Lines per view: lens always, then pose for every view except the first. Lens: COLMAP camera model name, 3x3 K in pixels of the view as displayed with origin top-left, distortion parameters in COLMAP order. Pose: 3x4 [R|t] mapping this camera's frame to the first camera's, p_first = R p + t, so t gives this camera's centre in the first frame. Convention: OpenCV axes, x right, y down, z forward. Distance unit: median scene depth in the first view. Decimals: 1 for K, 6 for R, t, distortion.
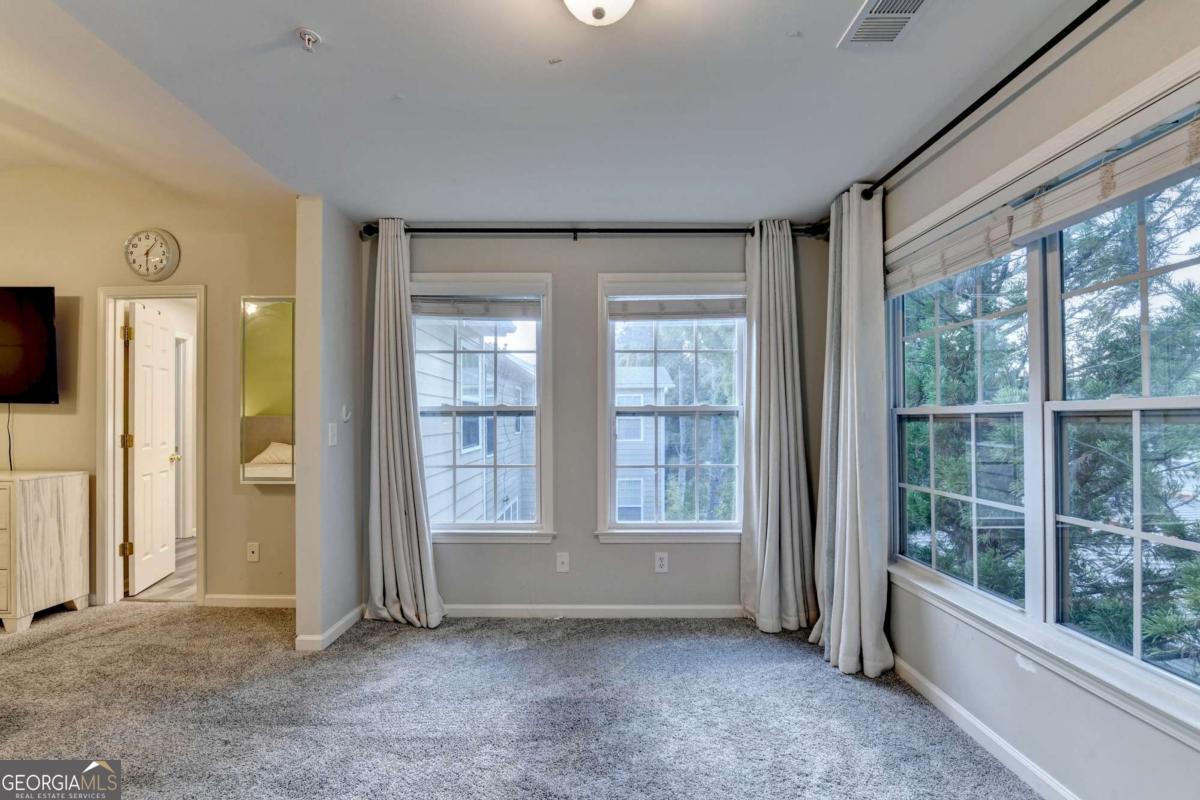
lens RADIAL K [[490.2, 0, 595.1], [0, 490.2, 417.5], [0, 0, 1]] dist [-0.016546, -0.000126]
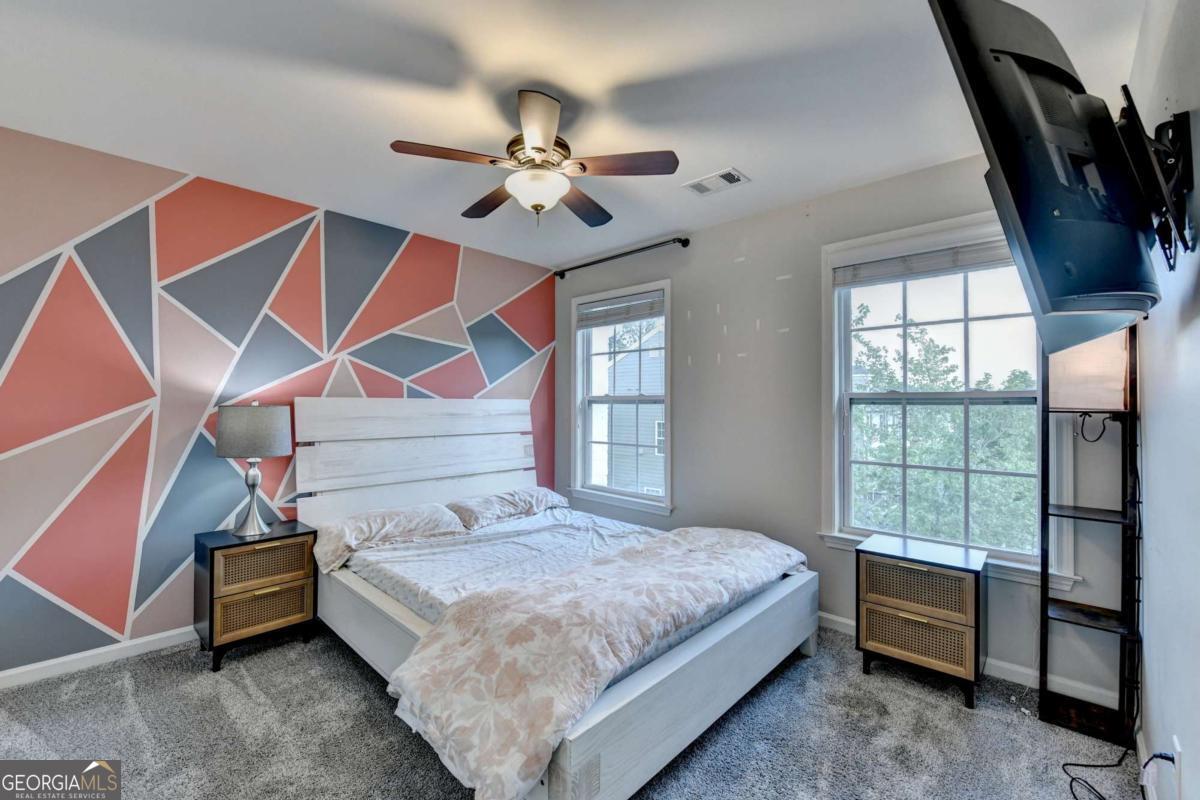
lens RADIAL K [[490.2, 0, 595.1], [0, 490.2, 417.5], [0, 0, 1]] dist [-0.016546, -0.000126]
pose [[0.713395, 0.017788, -0.700537, 0.585408], [-0.001214, 0.999708, 0.024149, 0.001087], [0.700761, -0.016377, 0.713208, 0.075121]]
